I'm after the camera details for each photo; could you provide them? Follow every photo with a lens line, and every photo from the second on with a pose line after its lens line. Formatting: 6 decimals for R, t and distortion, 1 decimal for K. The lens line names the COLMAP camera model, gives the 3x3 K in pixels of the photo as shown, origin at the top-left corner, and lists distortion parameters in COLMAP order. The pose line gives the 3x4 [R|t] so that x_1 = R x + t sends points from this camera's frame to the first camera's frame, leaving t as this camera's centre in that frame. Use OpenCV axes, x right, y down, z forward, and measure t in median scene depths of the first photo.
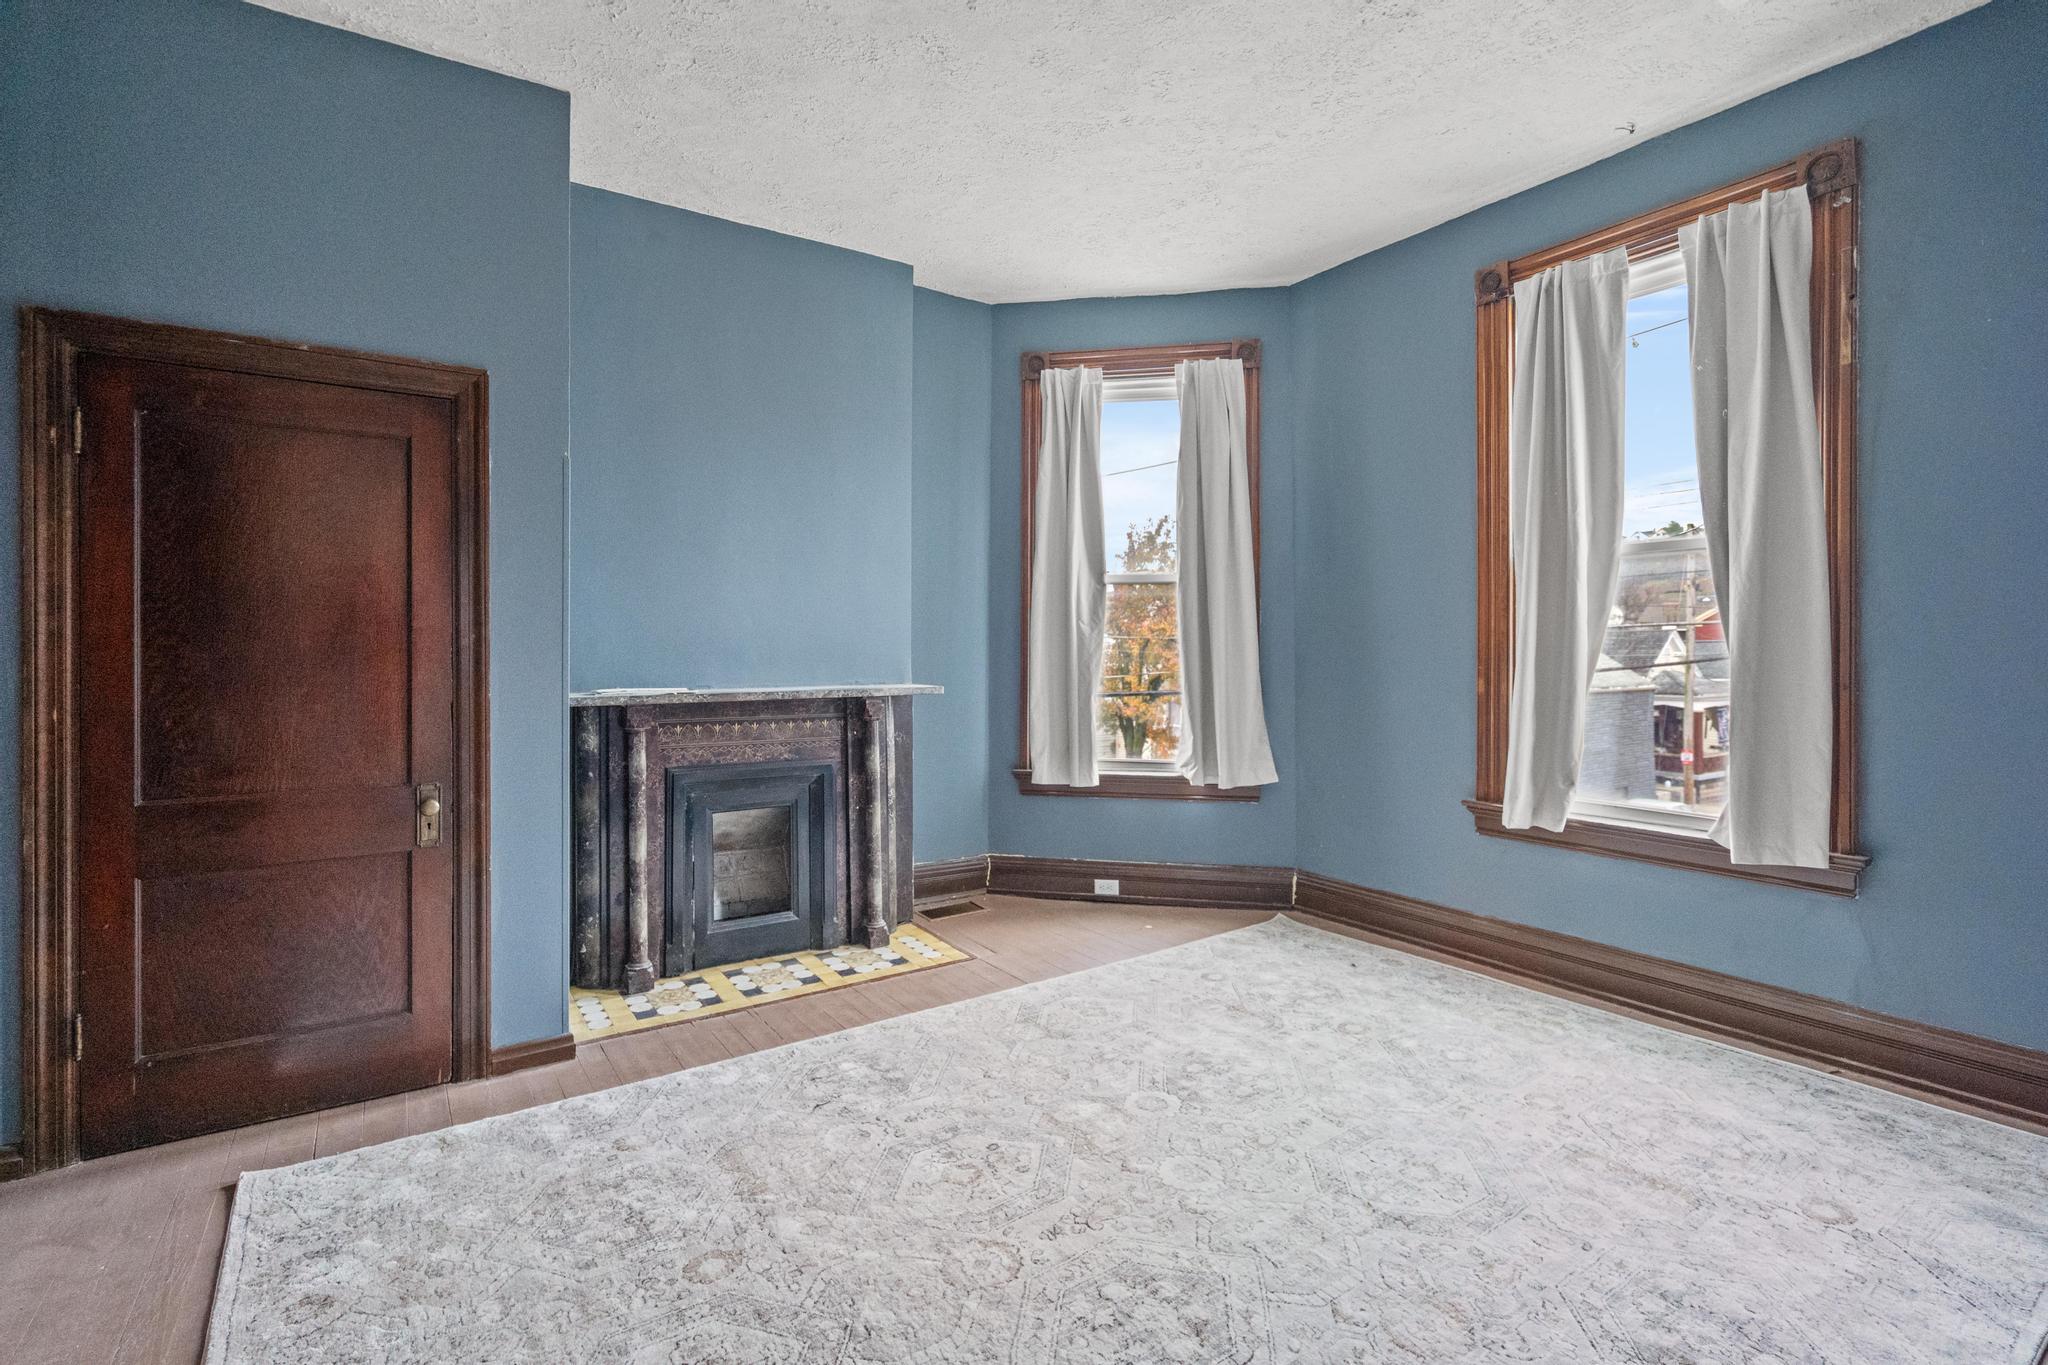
lens RADIAL K [[959.2, 0, 1024.1], [0, 959.2, 647.5], [0, 0, 1]] dist [-0.001427, 0.000644]
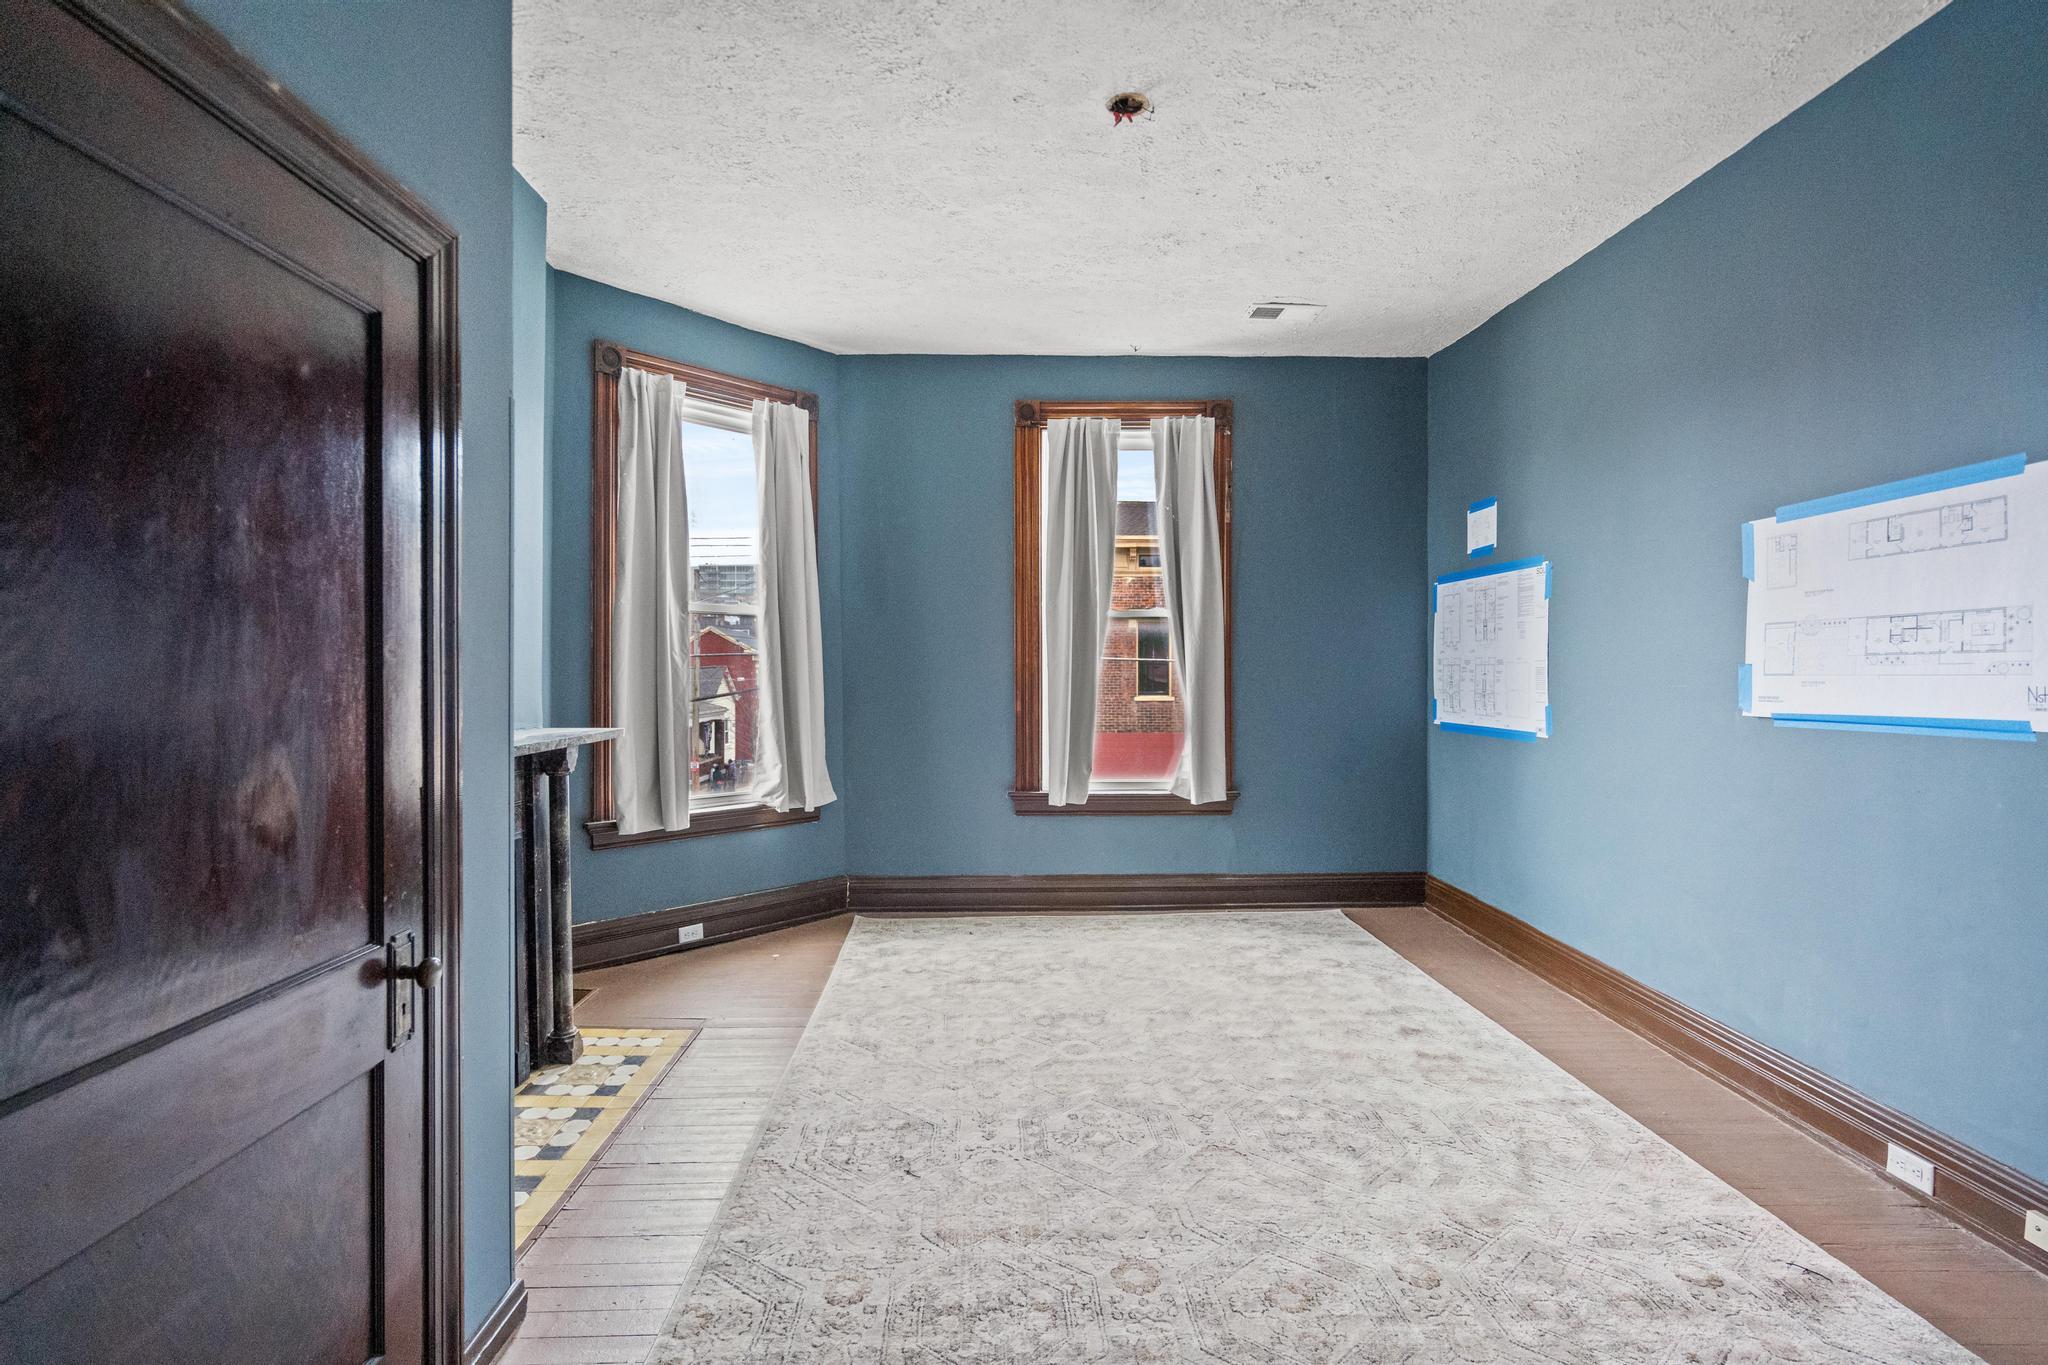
lens RADIAL K [[939.0, 0, 1010.3], [0, 939.0, 680.8], [0, 0, 1]] dist [-0.002403, 0.000214]
pose [[0.536382, -0.008058, 0.843937, -0.553404], [0.002848, 0.999966, 0.007737, -0.006114], [-0.843971, -0.001746, 0.536387, 0.250210]]
